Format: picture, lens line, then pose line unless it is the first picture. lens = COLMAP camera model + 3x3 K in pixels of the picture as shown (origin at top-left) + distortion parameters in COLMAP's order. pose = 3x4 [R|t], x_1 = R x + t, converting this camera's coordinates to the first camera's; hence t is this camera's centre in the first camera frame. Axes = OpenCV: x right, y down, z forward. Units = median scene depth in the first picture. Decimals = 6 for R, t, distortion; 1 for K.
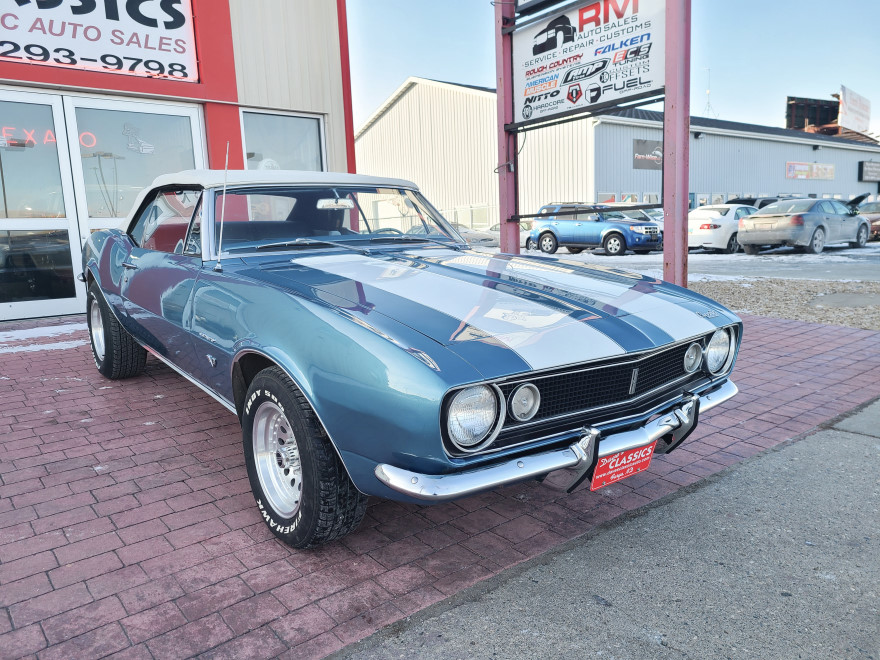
lens RADIAL K [[658.0, 0, 433.0], [0, 658.0, 342.3], [0, 0, 1]] dist [0.060350, -0.046414]
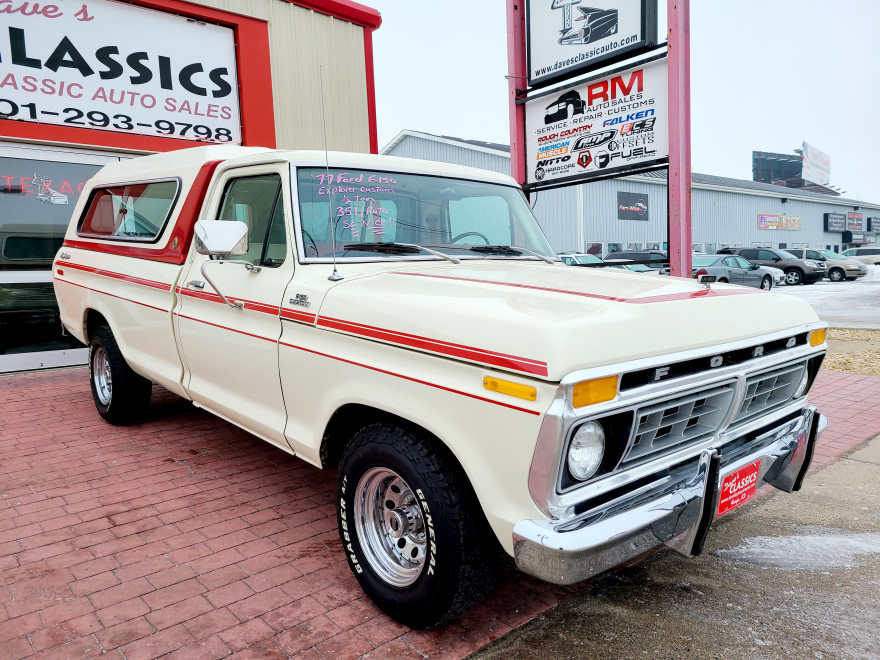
lens RADIAL K [[658.0, 0, 445.9], [0, 658.0, 340.4], [0, 0, 1]] dist [0.060350, -0.046414]
pose [[0.998834, 0.000094, 0.048267, -0.075152], [0.003071, 0.997847, -0.065508, -0.002808], [-0.048169, 0.065580, 0.996684, -0.070048]]
